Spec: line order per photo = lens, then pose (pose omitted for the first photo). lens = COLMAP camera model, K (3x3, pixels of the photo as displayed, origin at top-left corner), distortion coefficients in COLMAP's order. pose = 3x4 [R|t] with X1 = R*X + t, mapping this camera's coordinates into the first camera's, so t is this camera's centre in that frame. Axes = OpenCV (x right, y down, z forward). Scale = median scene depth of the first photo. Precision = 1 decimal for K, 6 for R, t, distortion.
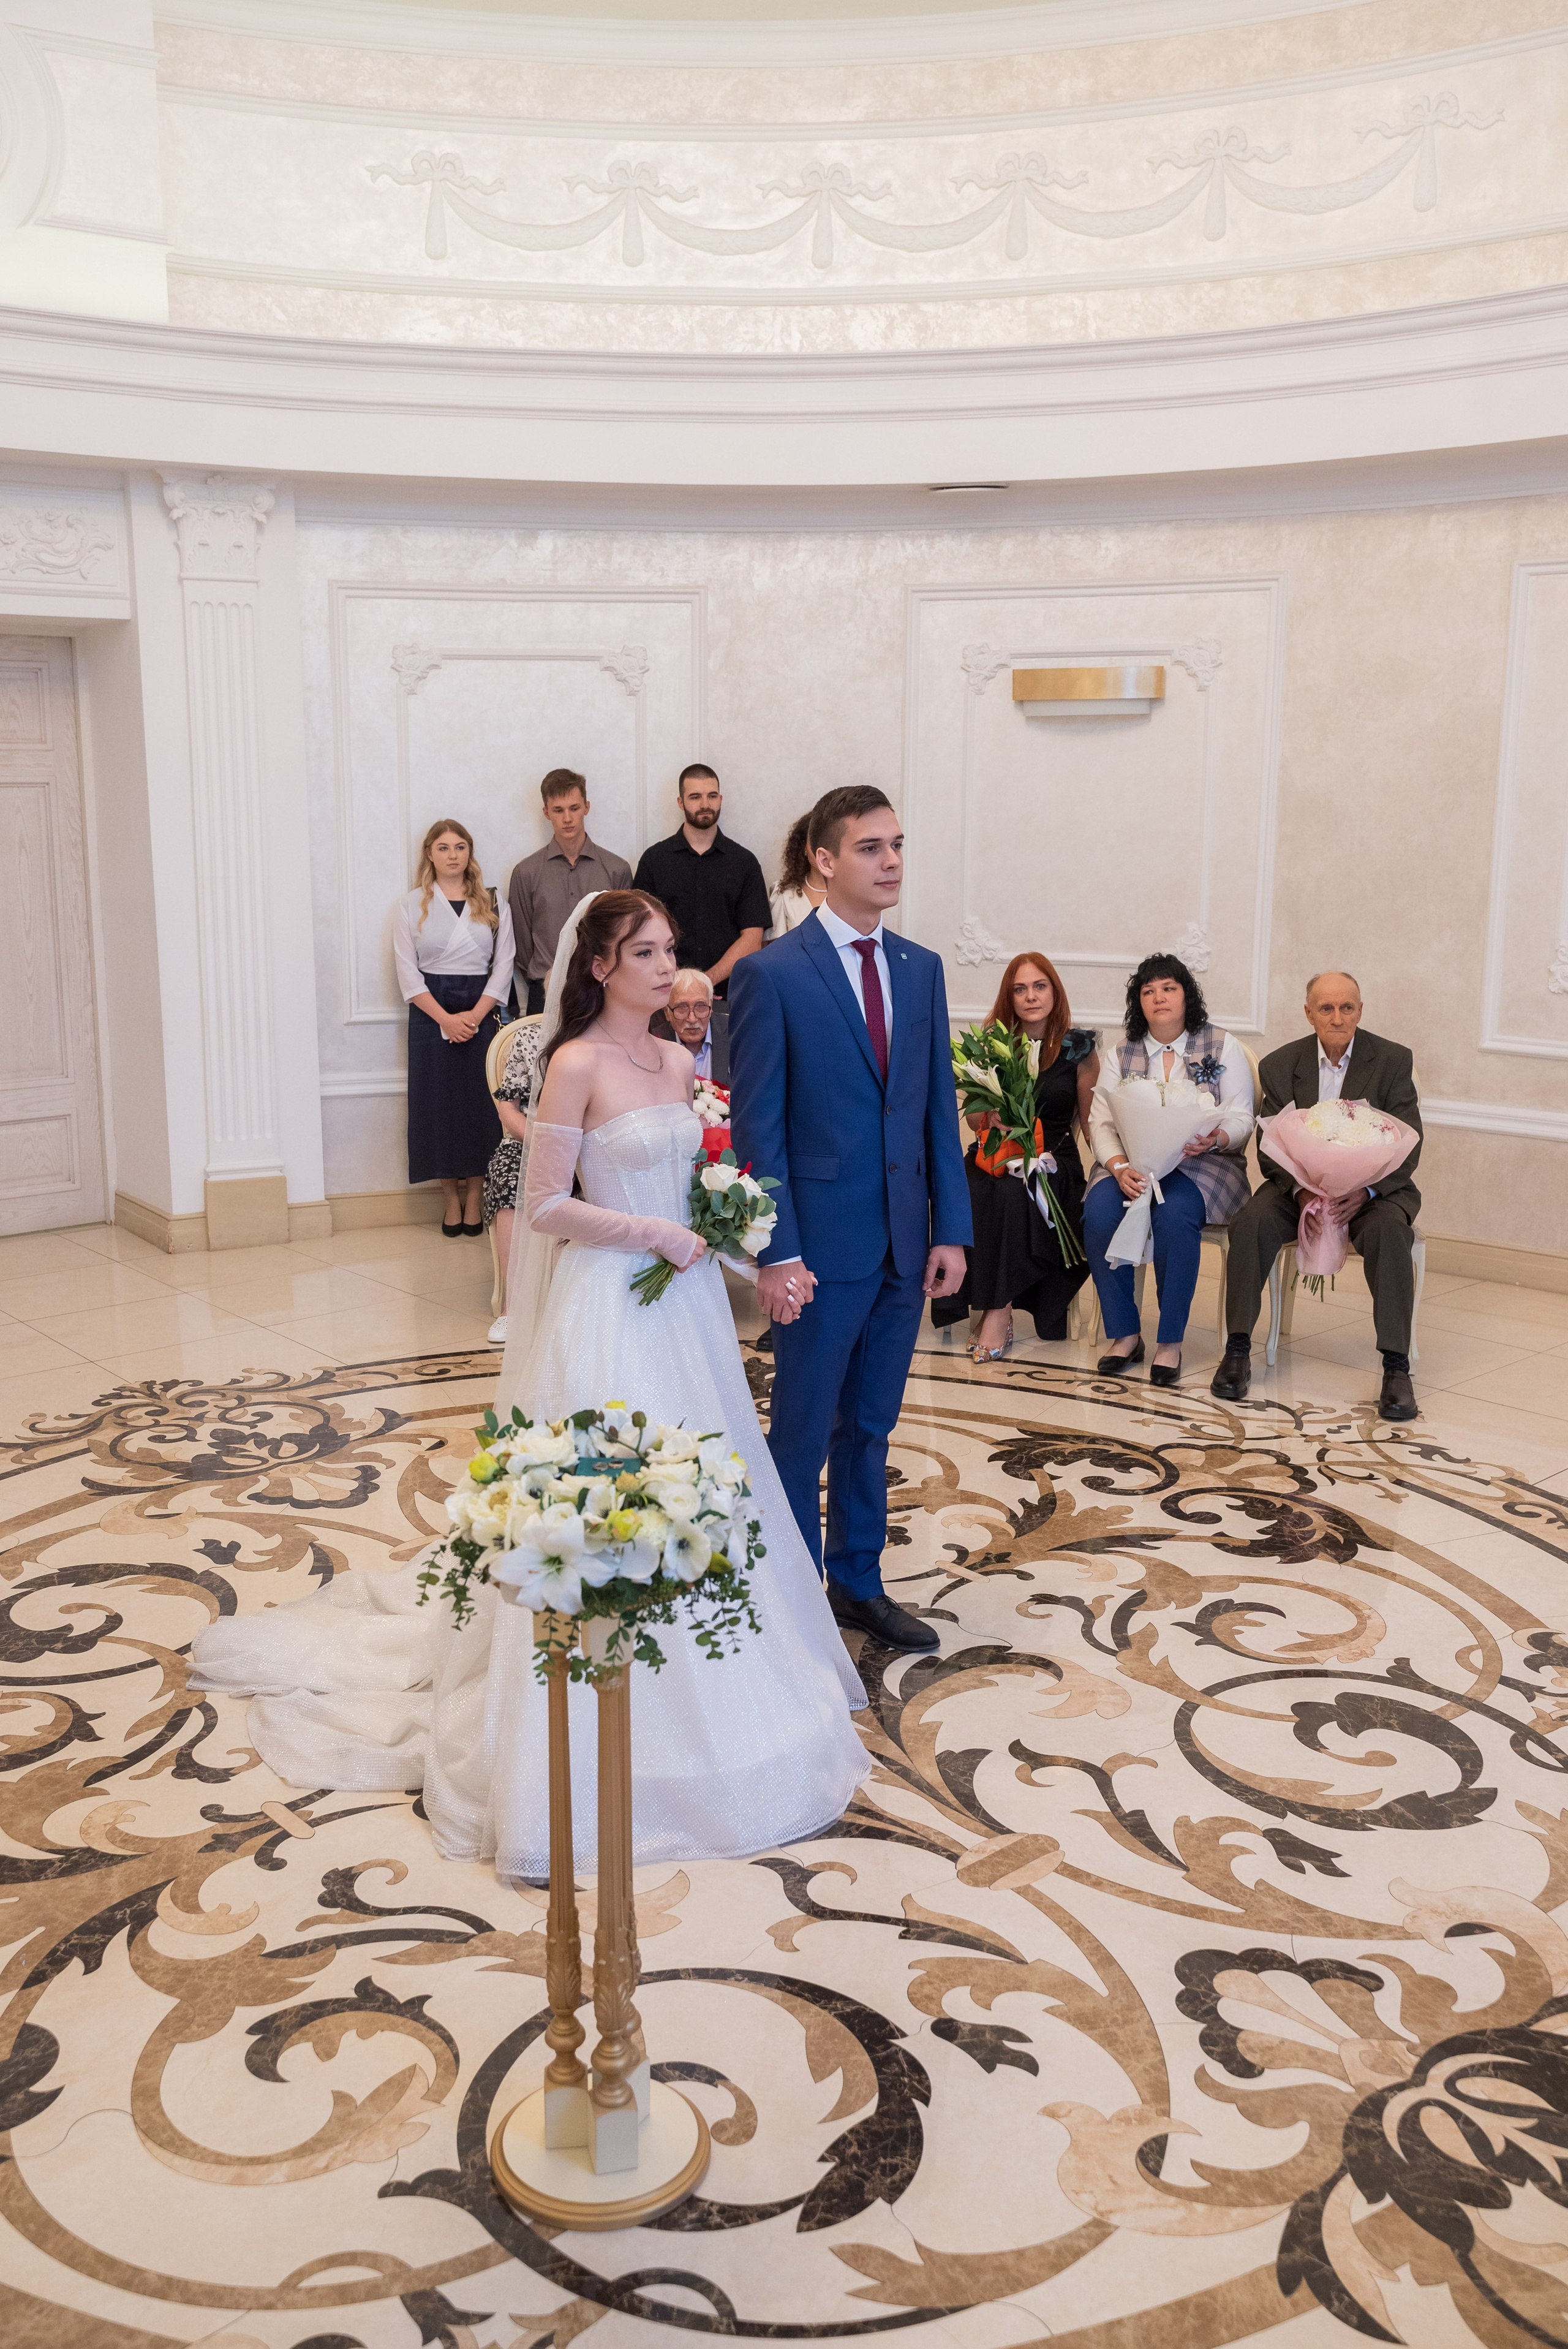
lens RADIAL K [[2007.0, 0, 748.7], [0, 2007.0, 1144.2], [0, 0, 1]] dist [-0.004740, 0.006197]
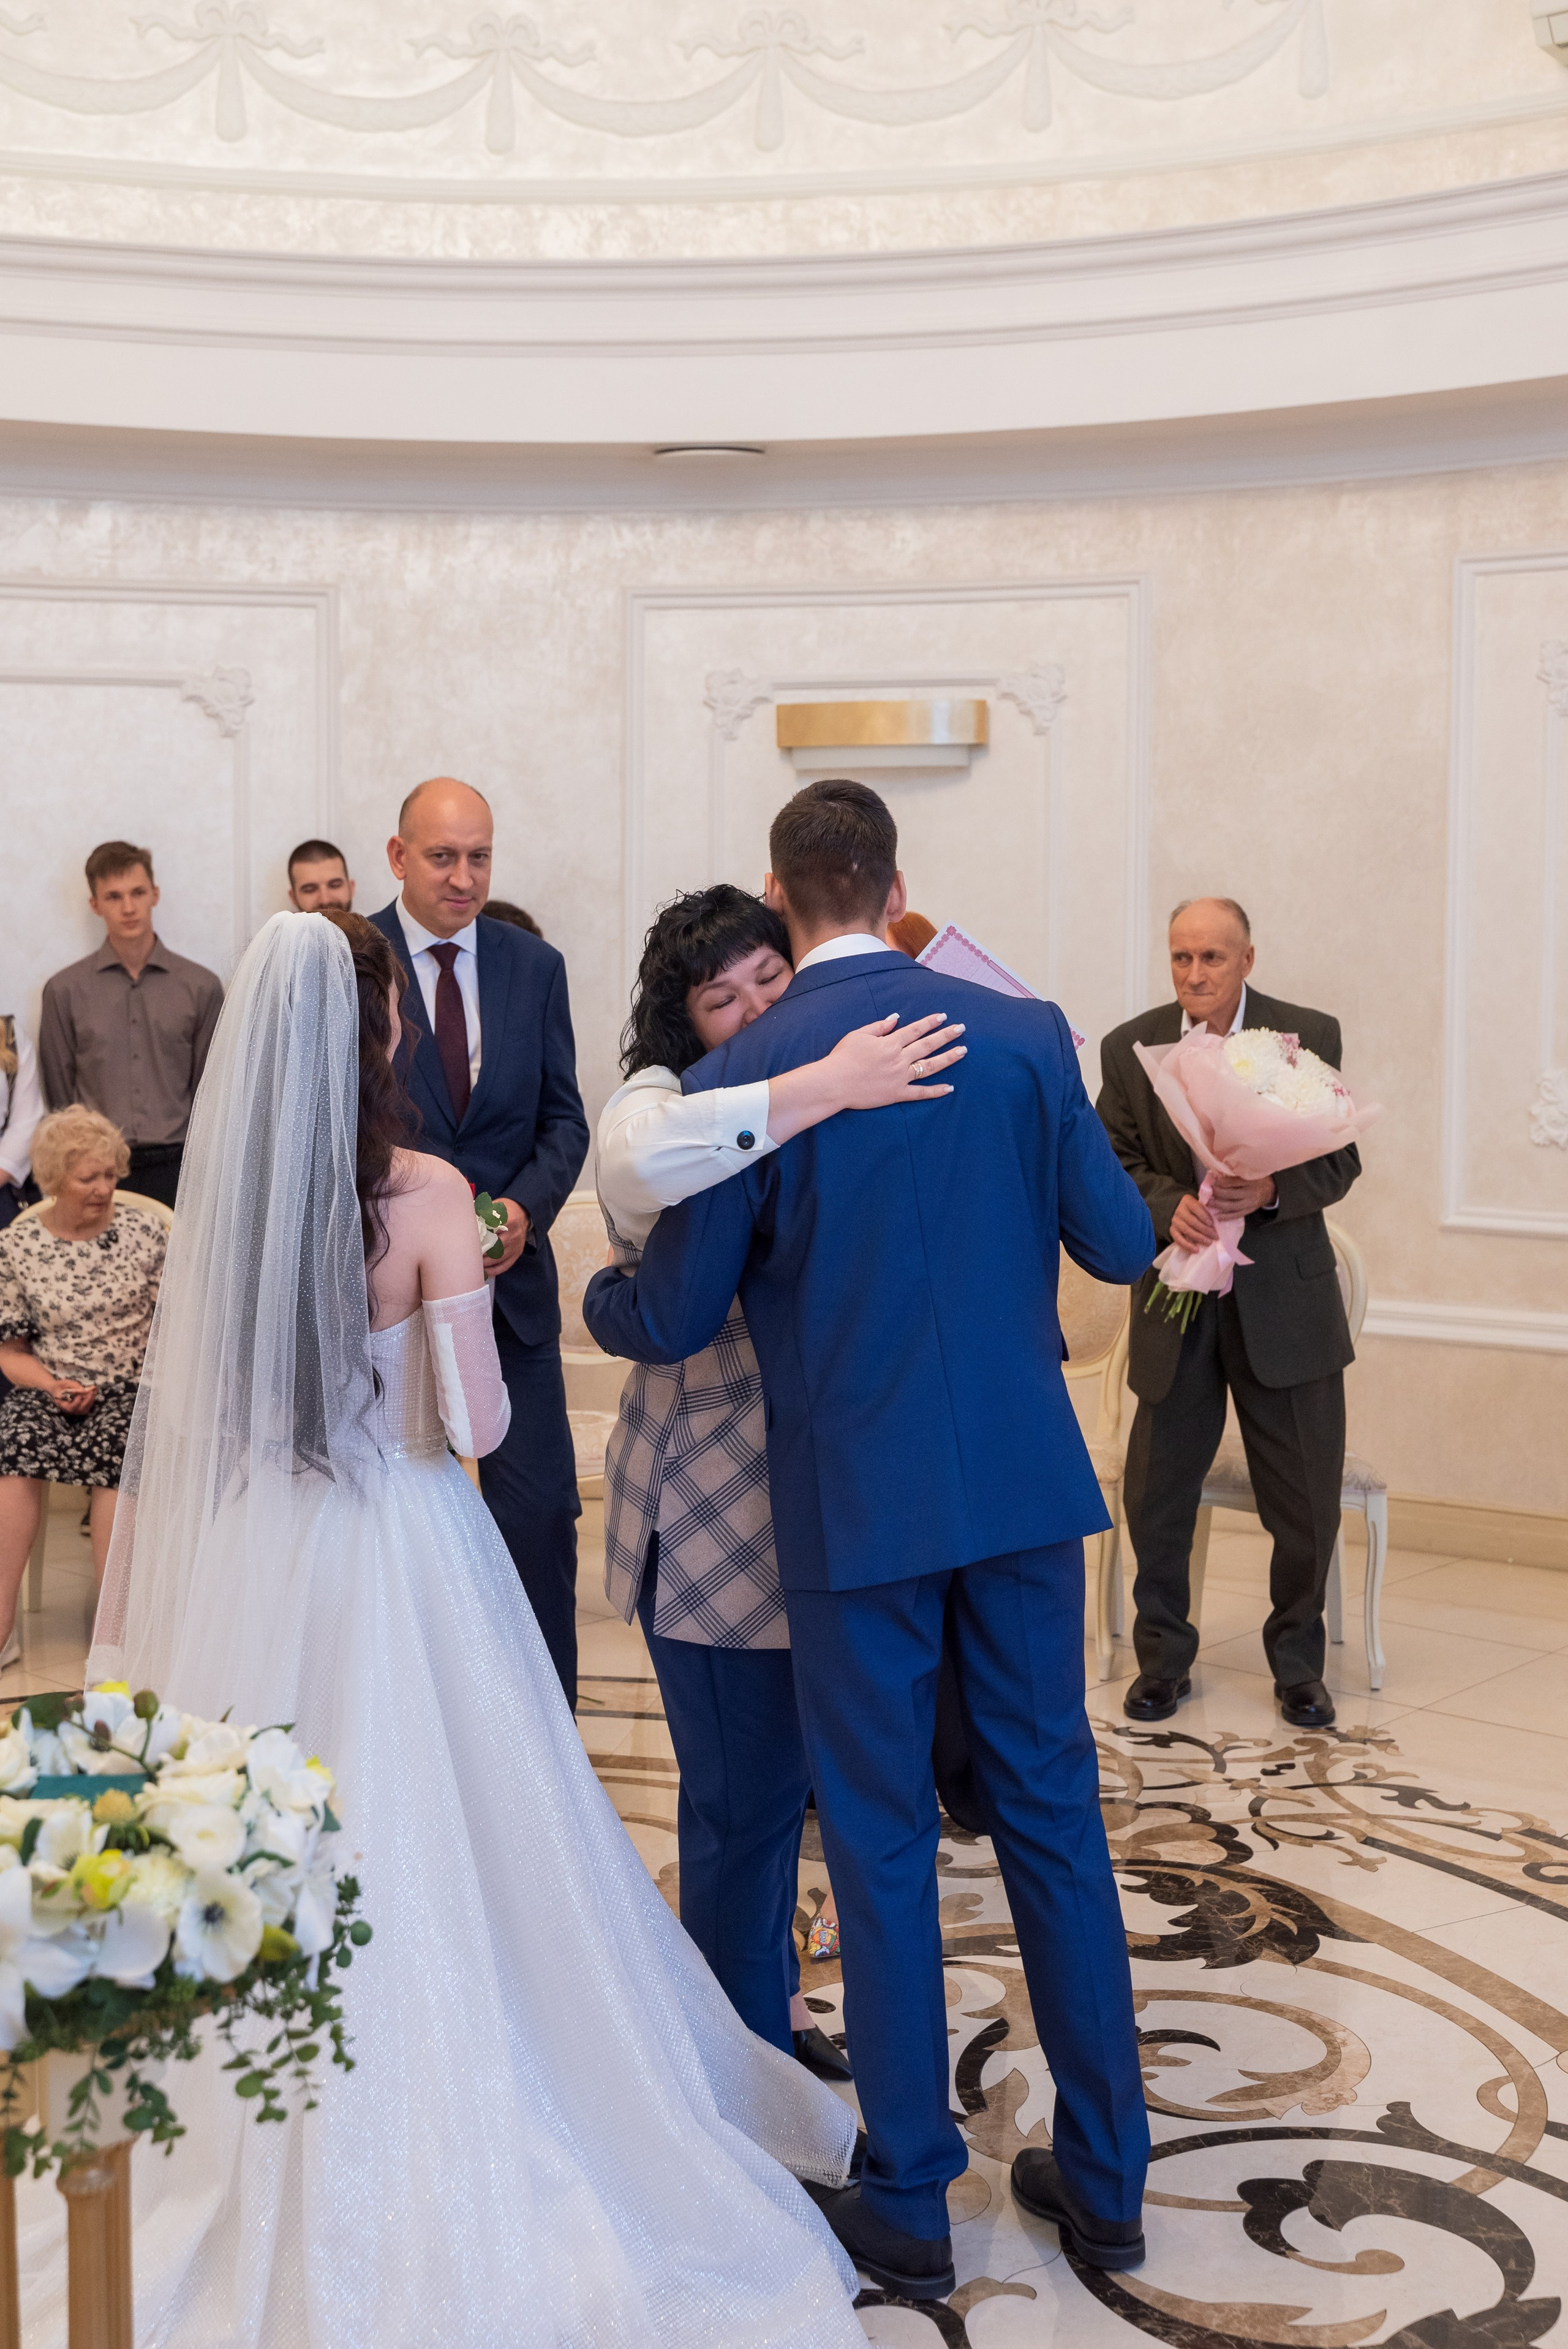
lens RADIAL K [[2774.8, 0, 798.3], [0, 2774.8, 1099.0], [0, 0, 1]] dist [-0.008726, 0.000000]
pose [[0.991146, -0.005953, 0.132641, 0.009257], [0.022565, 0.992015, -0.124087, 0.023292], [-0.130843, 0.125982, 0.983366, 0.058456]]
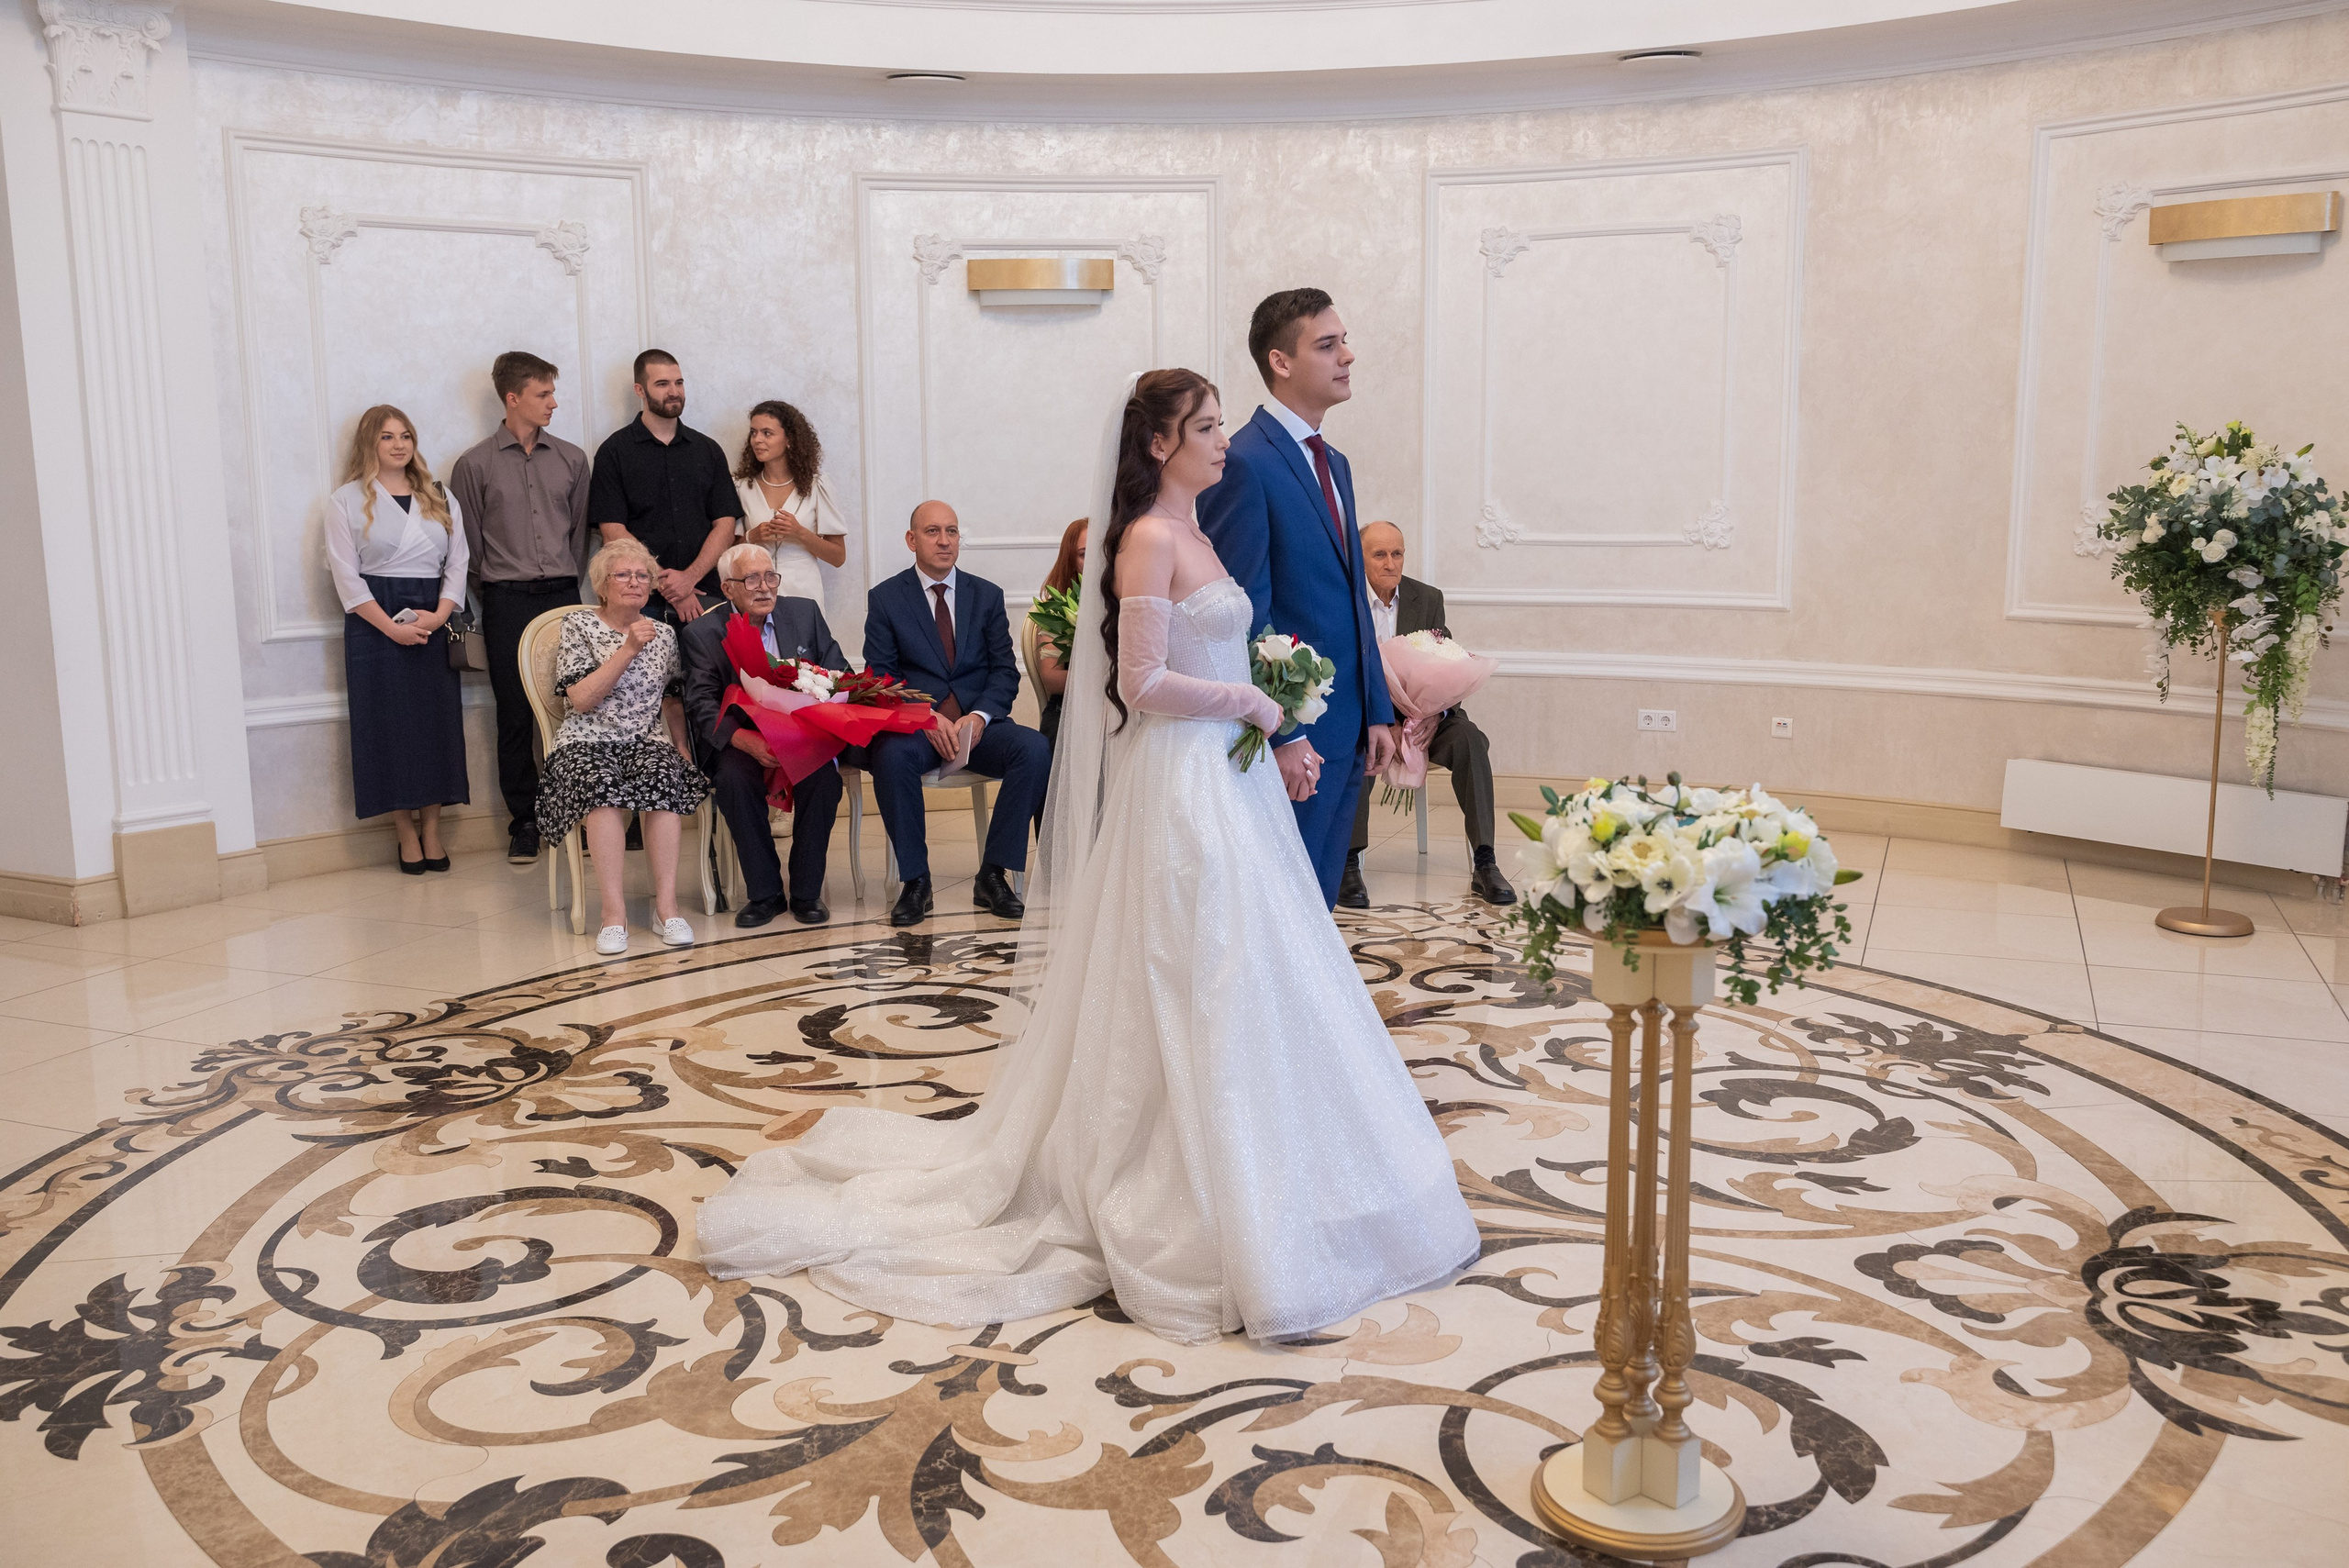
lens RADIAL K [[2007.2, 0, 1197.7], [0, 2007.2, 750.0], [0, 0, 1]] dist [-0.004740, 0.006197]
pose [[0.882422, -0.076857, 0.464139, -0.268454], [0.094231, 0.995447, -0.014315, 0.039028], [-0.460925, 0.056368, 0.885647, 0.057744]]
